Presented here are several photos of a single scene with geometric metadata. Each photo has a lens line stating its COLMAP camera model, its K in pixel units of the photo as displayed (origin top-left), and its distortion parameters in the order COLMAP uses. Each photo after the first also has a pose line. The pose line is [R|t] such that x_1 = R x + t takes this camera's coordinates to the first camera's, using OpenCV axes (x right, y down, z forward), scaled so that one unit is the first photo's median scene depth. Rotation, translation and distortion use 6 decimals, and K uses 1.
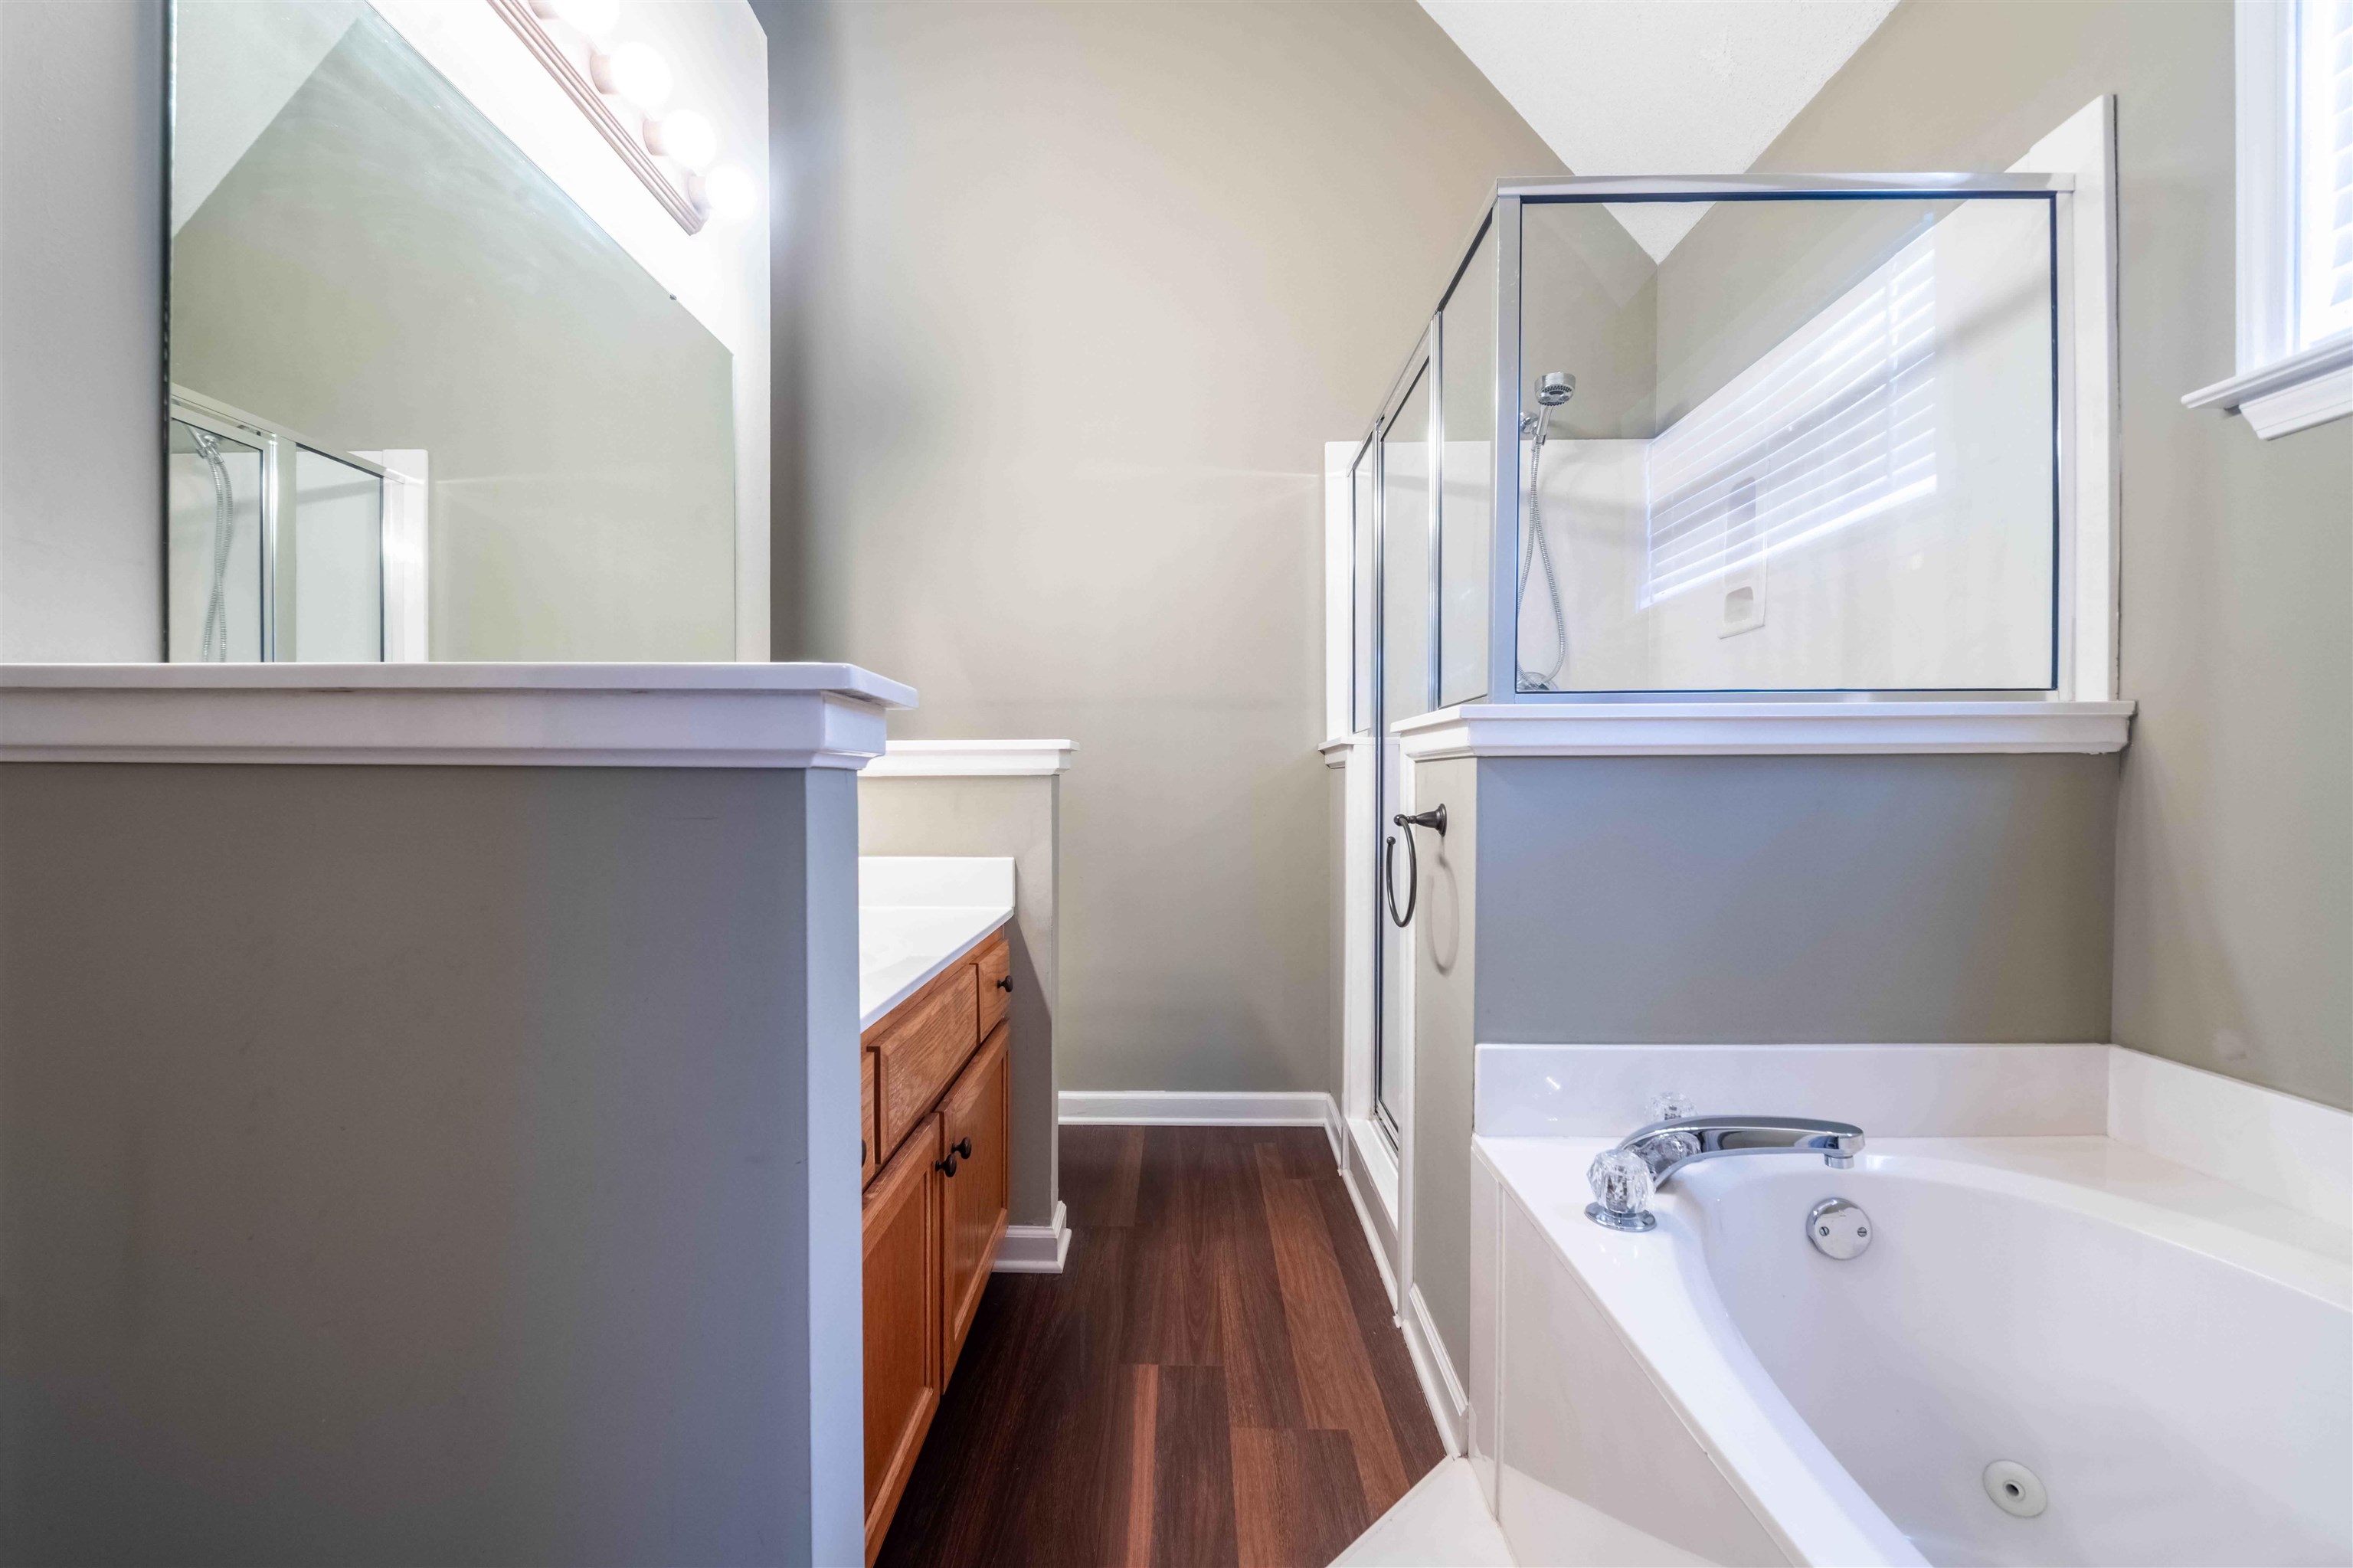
lens RADIAL K [[1013.2, 0, 1145.5], [0, 1013.2, 799.2], [0, 0, 1]] dist [-0.000131, -0.010677]
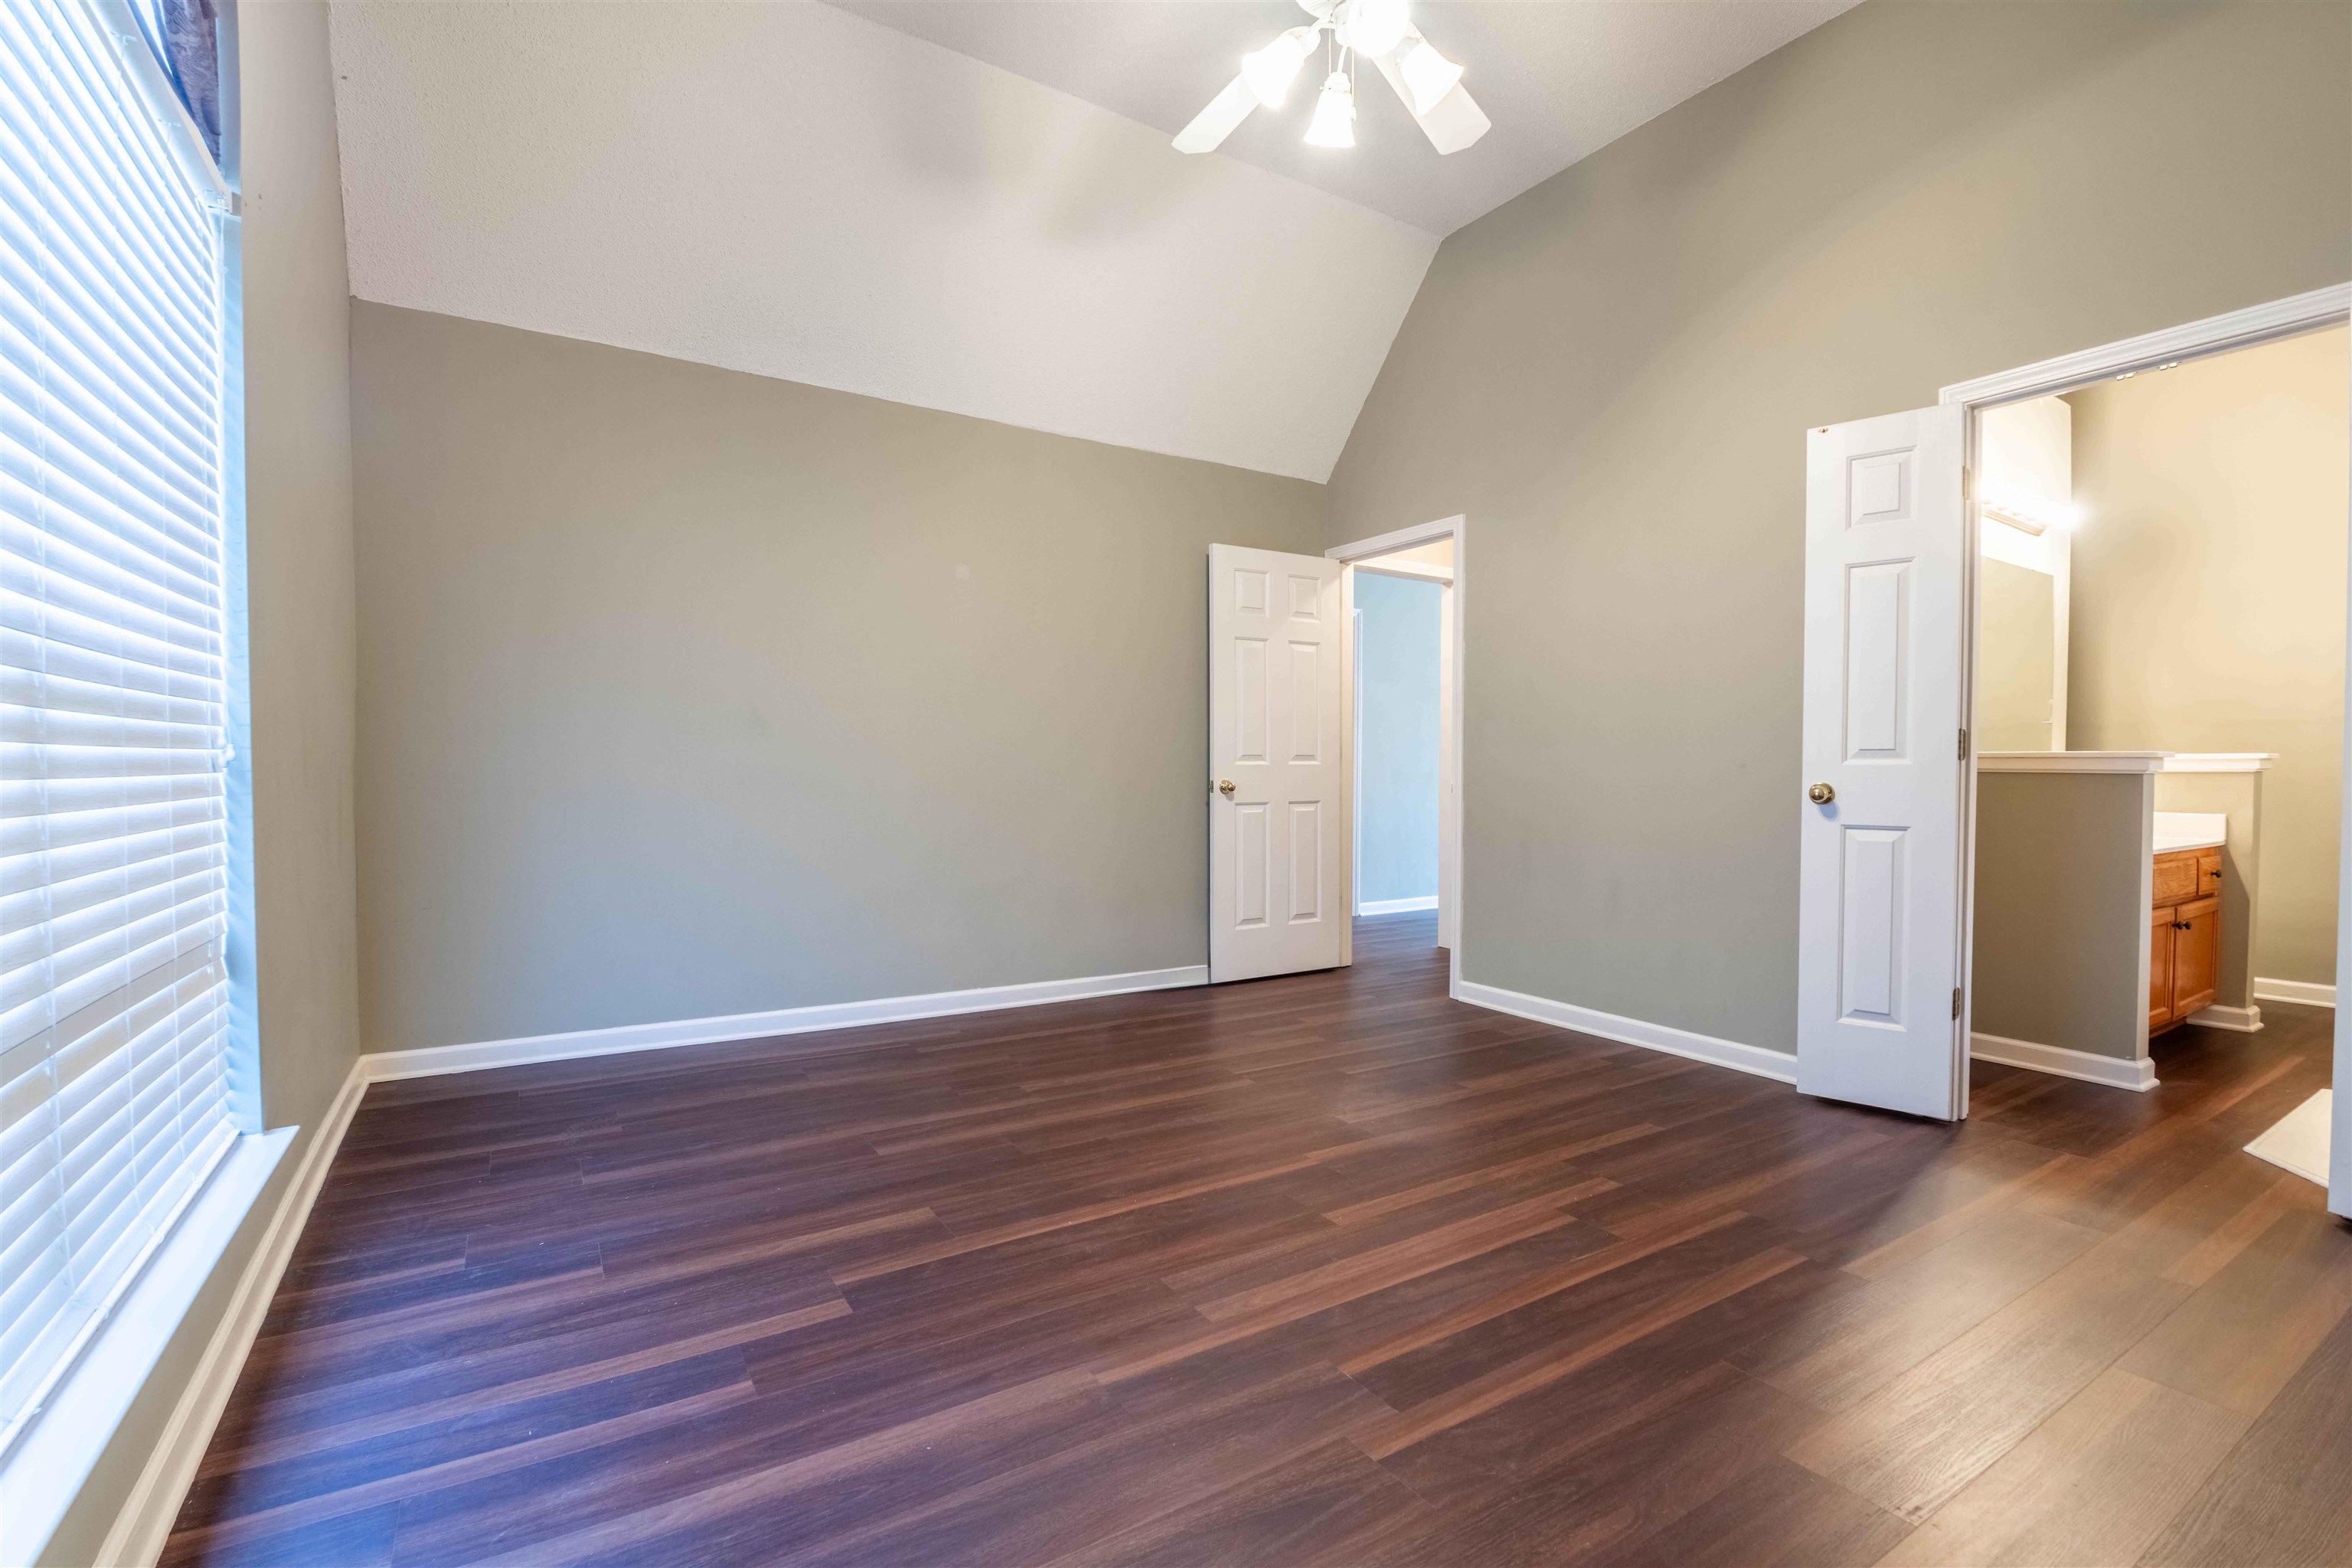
lens RADIAL K [[1012.8, 0, 1145.0], [0, 1012.8, 799.2], [0, 0, 1]] dist [-0.000131, -0.010677]
pose [[0.556410, 0.027808, -0.830443, 0.342297], [-0.014840, 0.999613, 0.023529, 0.016263], [0.830776, -0.000768, 0.556607, -2.007855]]
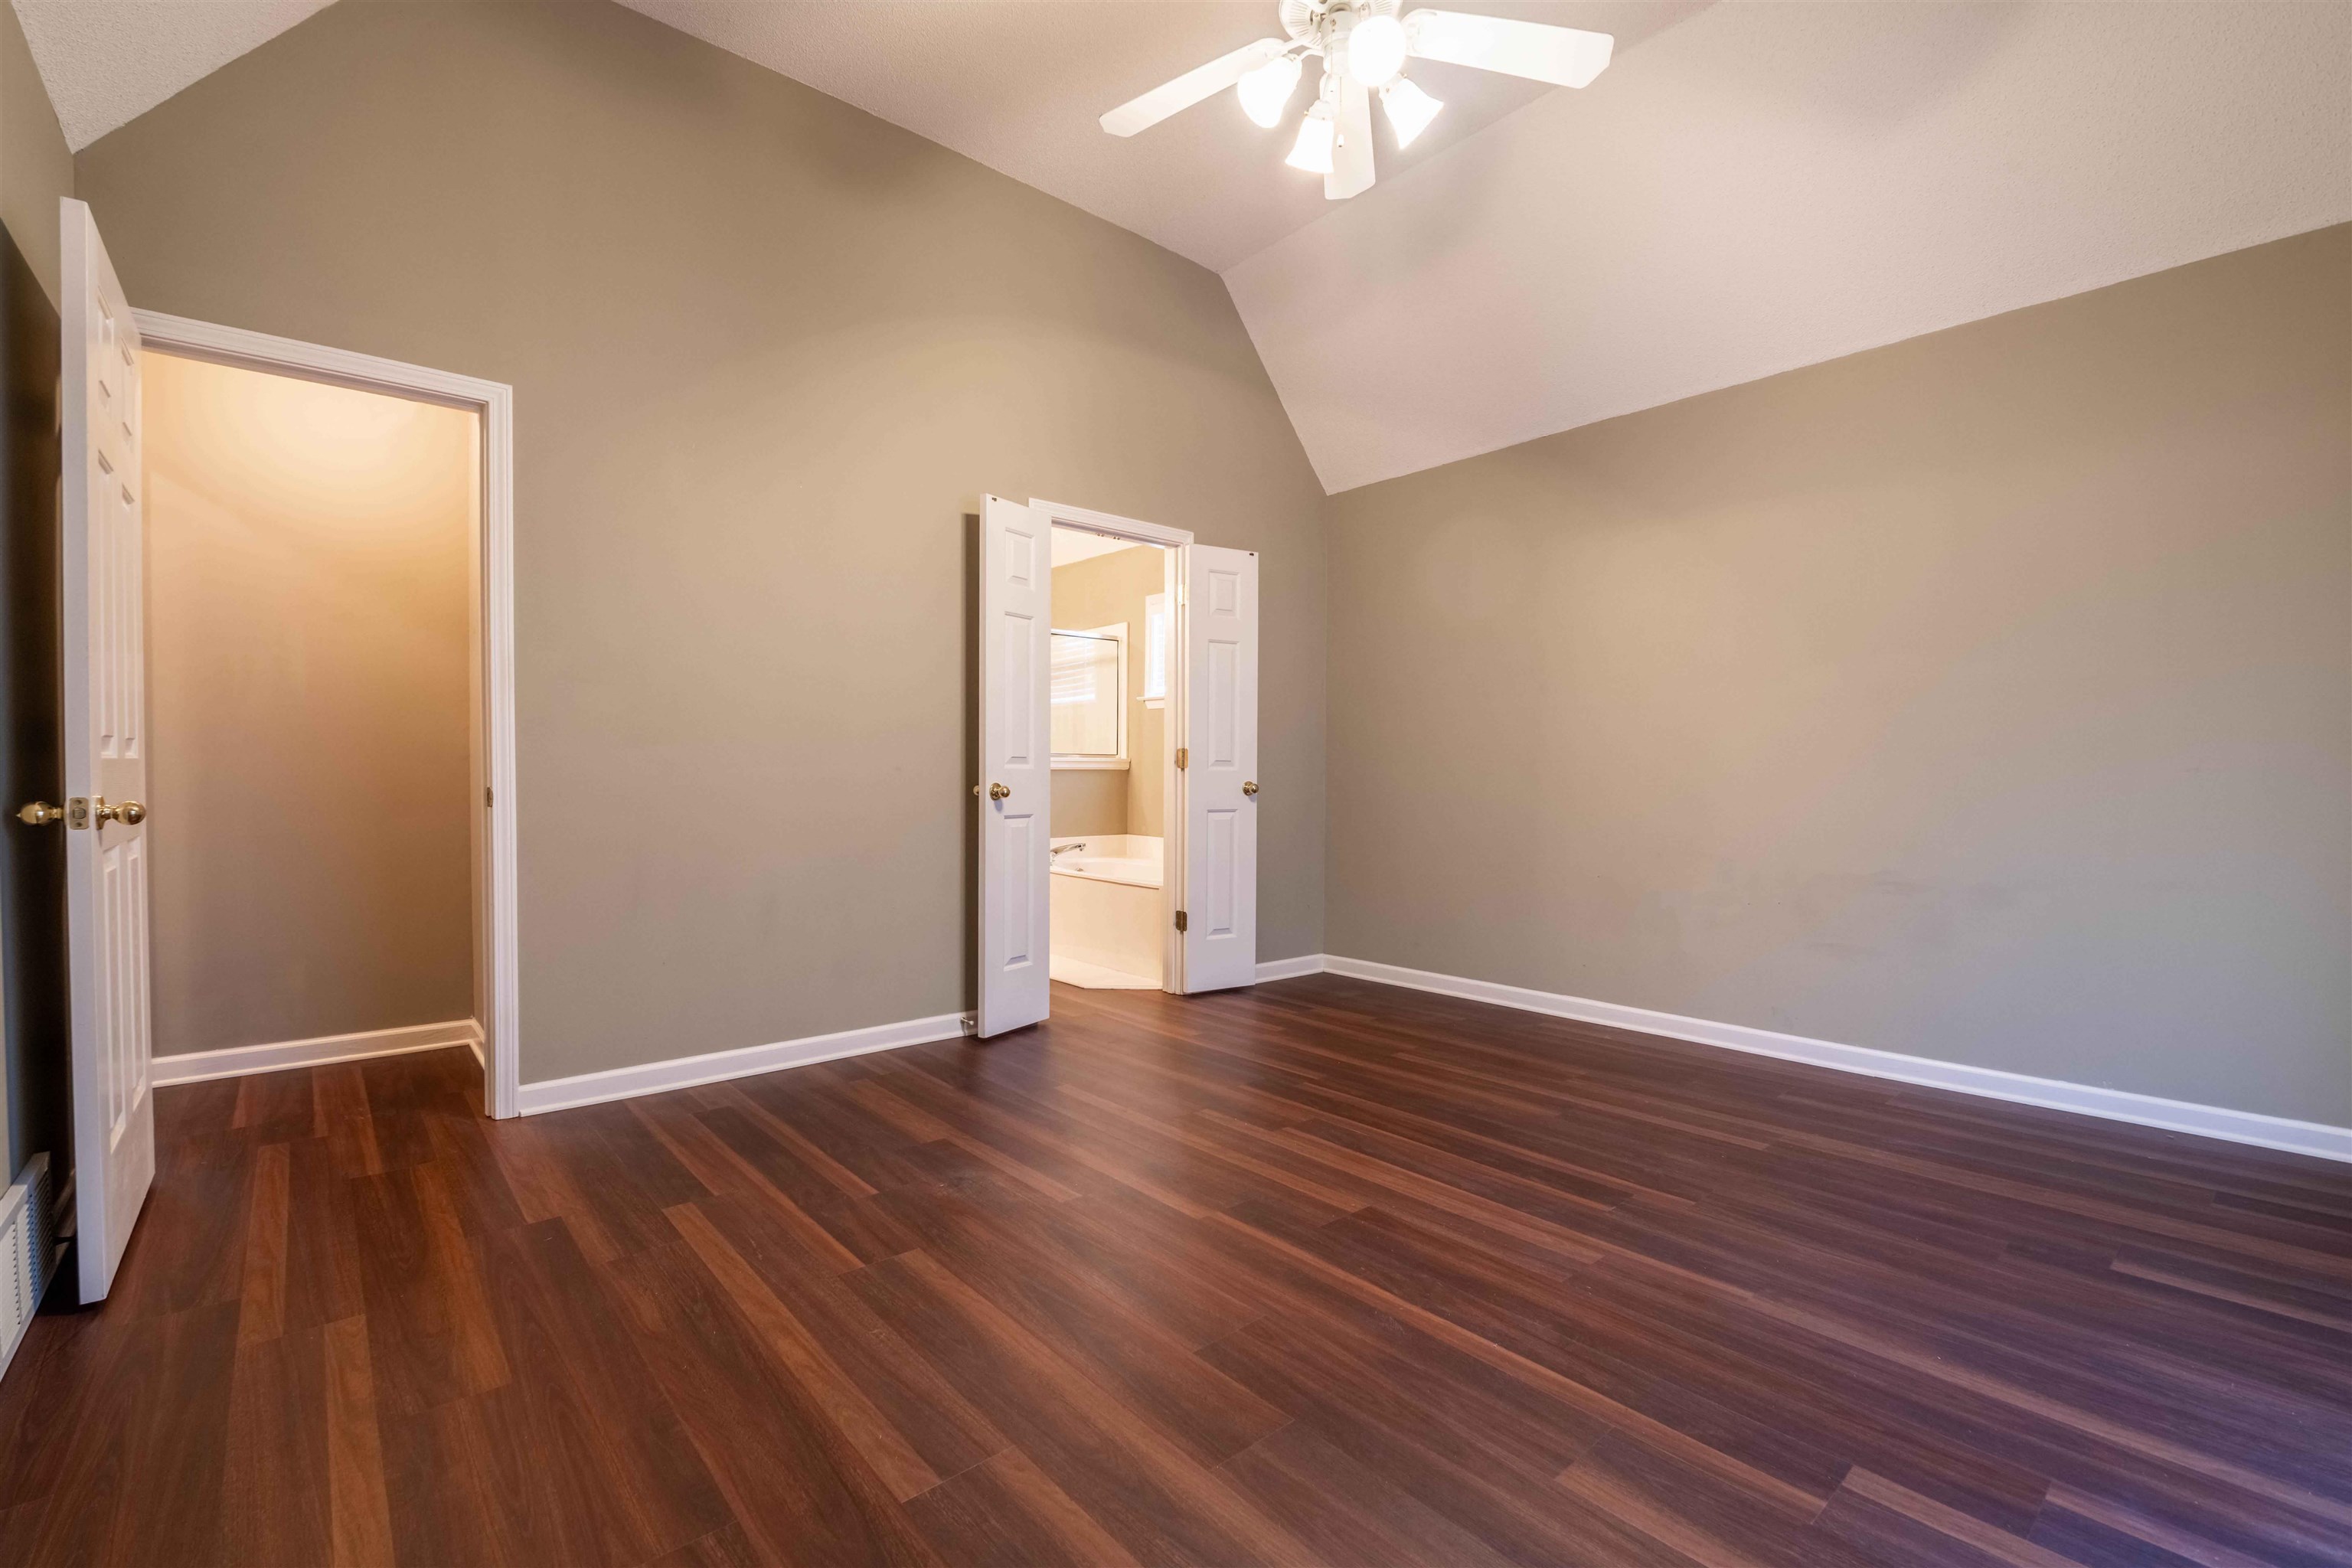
lens RADIAL K [[1012.8, 0, 1145.0], [0, 1012.8, 799.2], [0, 0, 1]] dist [-0.000131, -0.010677]
pose [[0.740844, -0.013584, 0.671540, -1.589161], [0.005464, 0.999884, 0.014198, 0.017576], [-0.671655, -0.006849, 0.740832, -1.894208]]
